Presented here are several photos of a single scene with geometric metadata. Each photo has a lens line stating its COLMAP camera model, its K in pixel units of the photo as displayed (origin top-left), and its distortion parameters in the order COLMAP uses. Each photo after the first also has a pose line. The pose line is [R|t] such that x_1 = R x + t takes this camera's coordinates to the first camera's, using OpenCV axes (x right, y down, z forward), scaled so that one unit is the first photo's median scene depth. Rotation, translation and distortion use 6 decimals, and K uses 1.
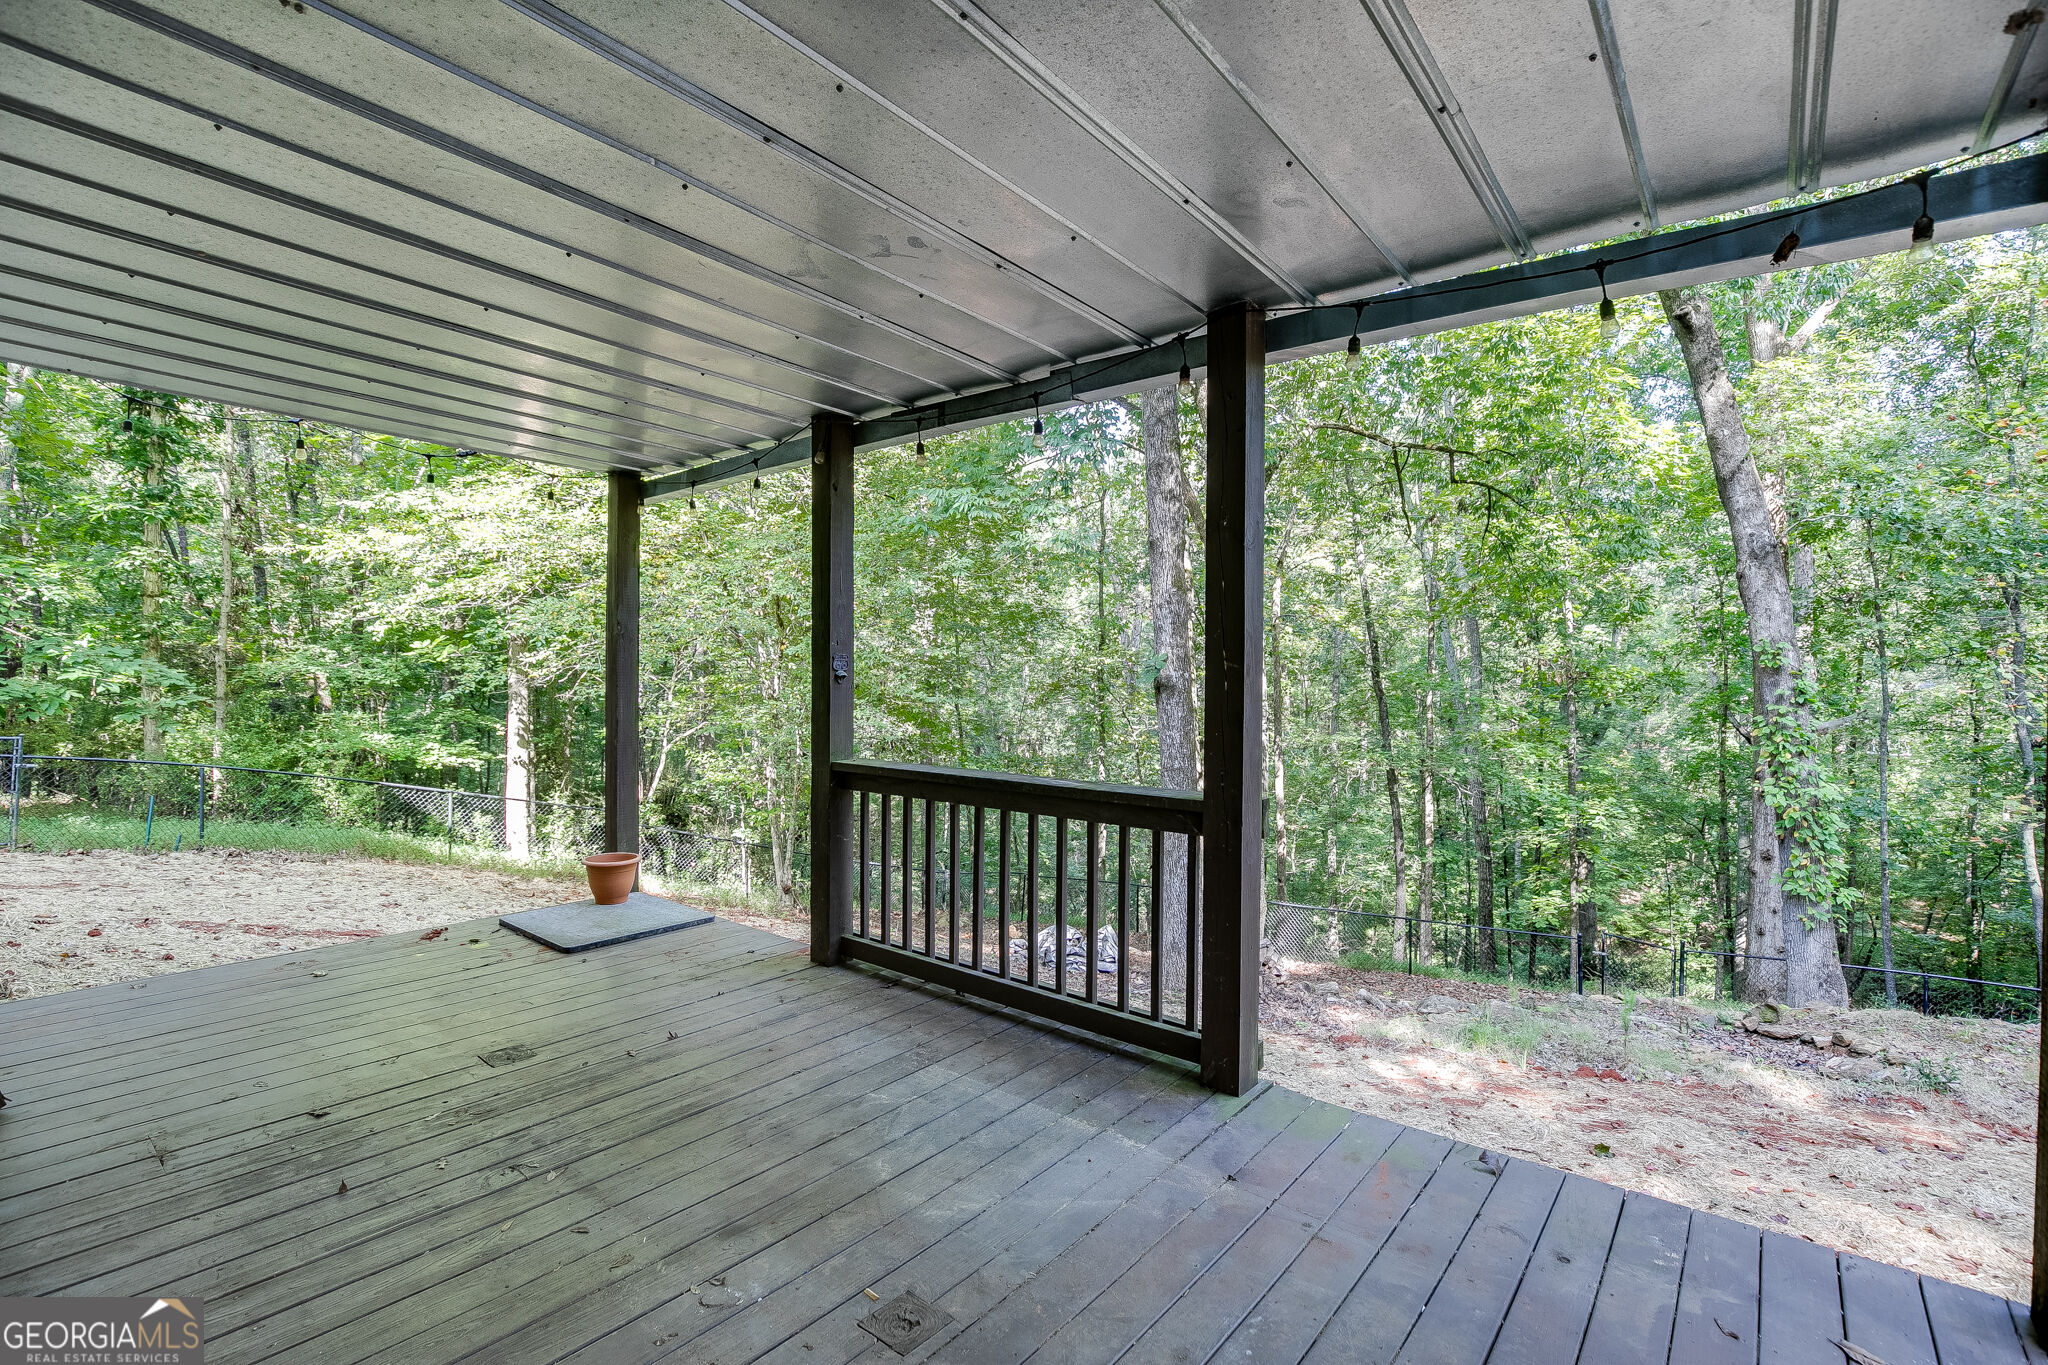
lens RADIAL K [[933.8, 0, 1023.2], [0, 933.8, 674.8], [0, 0, 1]] dist [-0.033179, 0.002054]
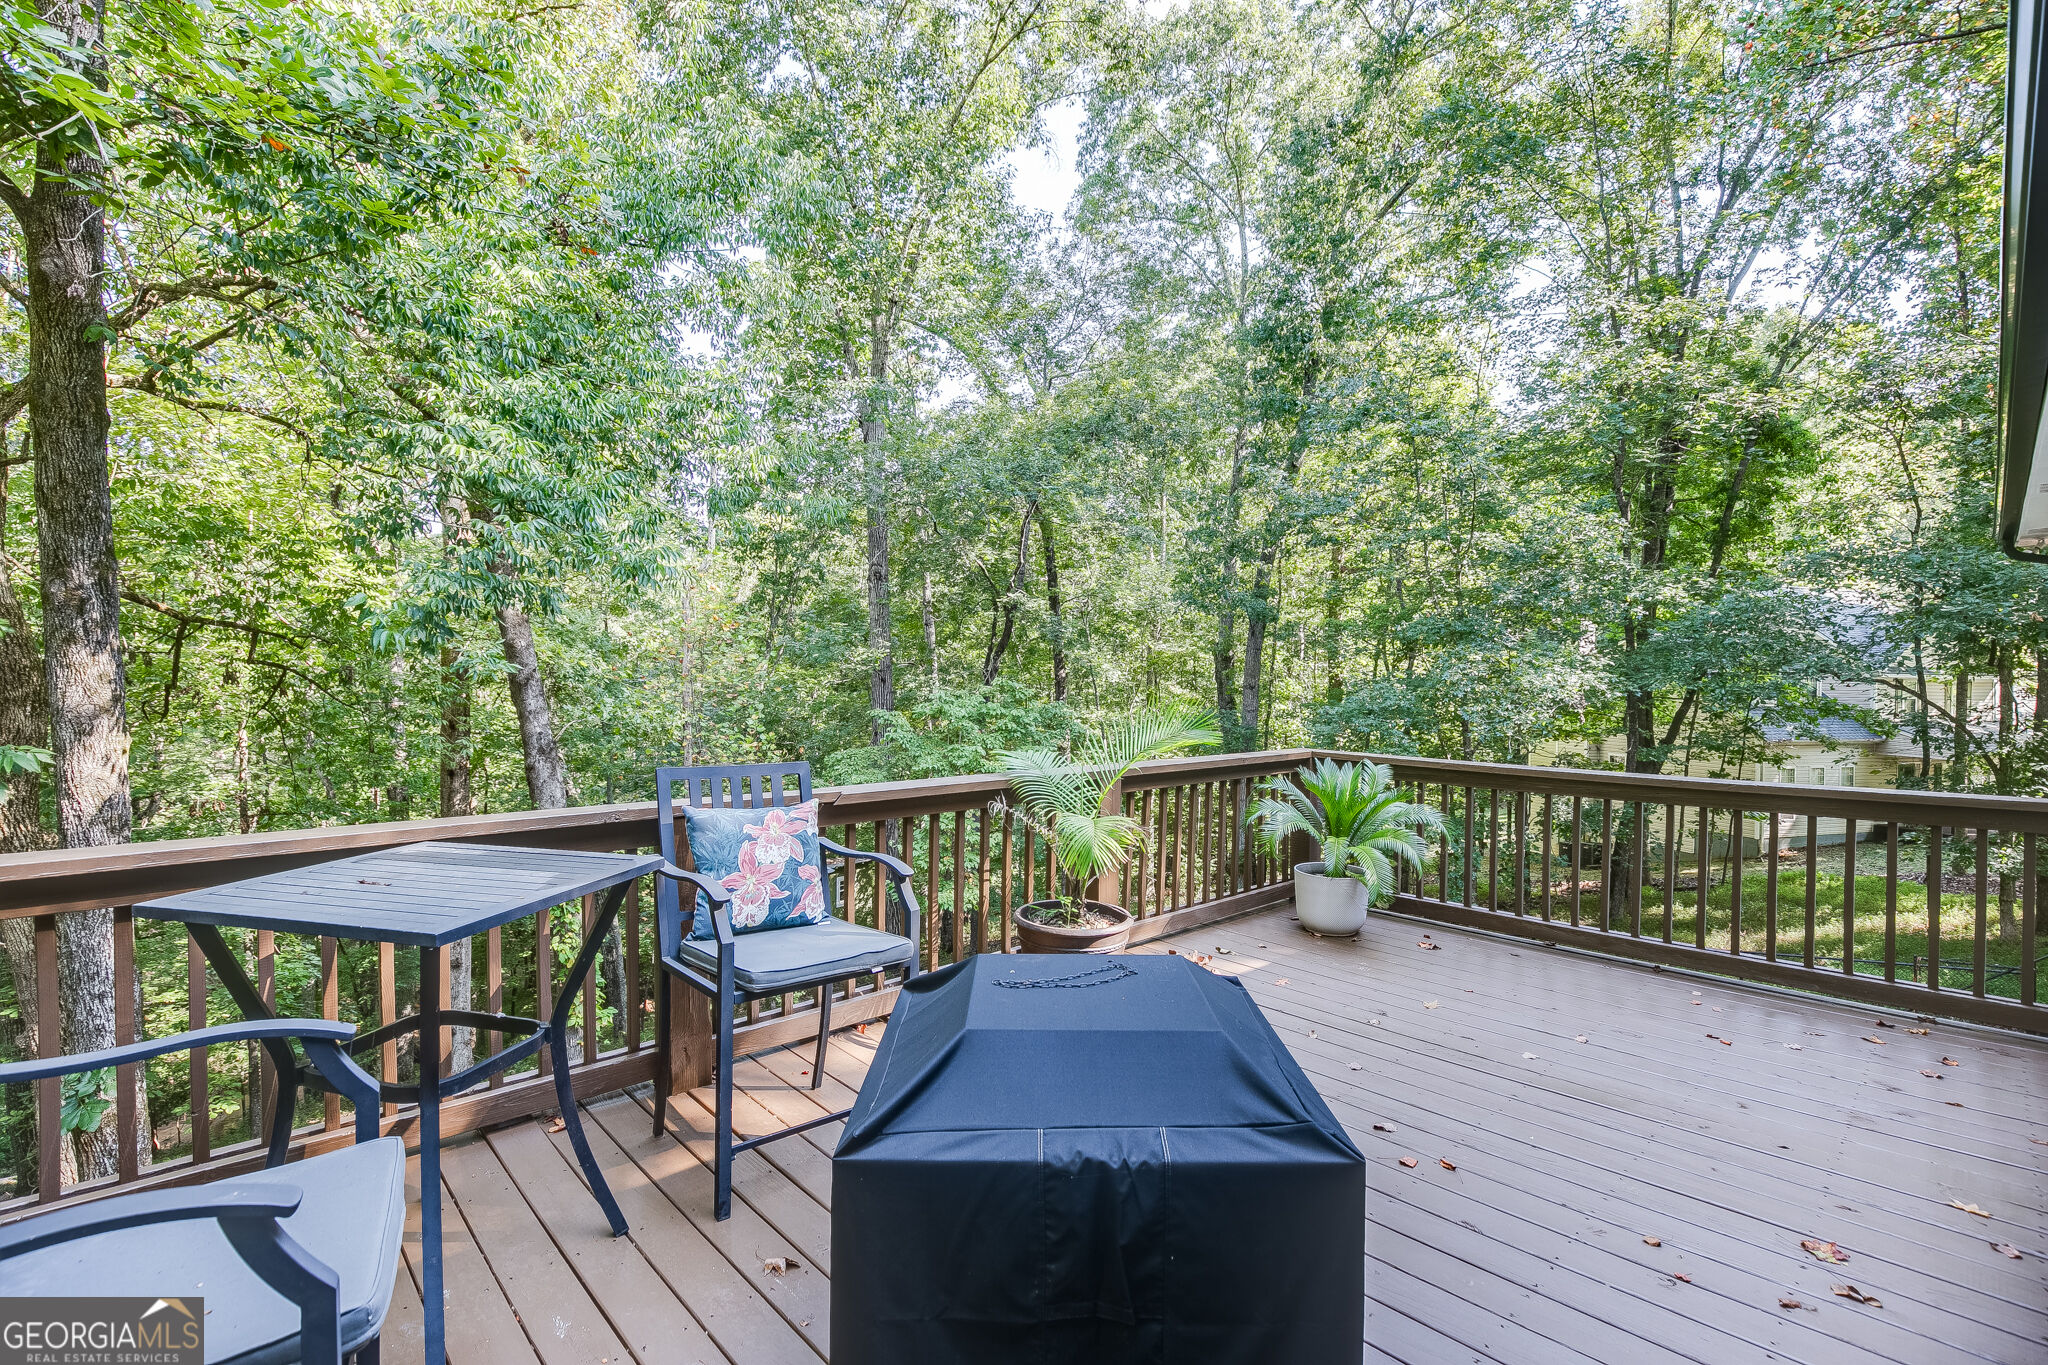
lens RADIAL K [[933.8, 0, 1021.4], [0, 933.8, 674.8], [0, 0, 1]] dist [-0.033179, 0.002054]
pose [[0.133714, -0.004846, 0.991008, -0.883203], [-0.008998, 0.999941, 0.006104, -0.699834], [-0.990979, -0.009733, 0.133663, 0.647923]]
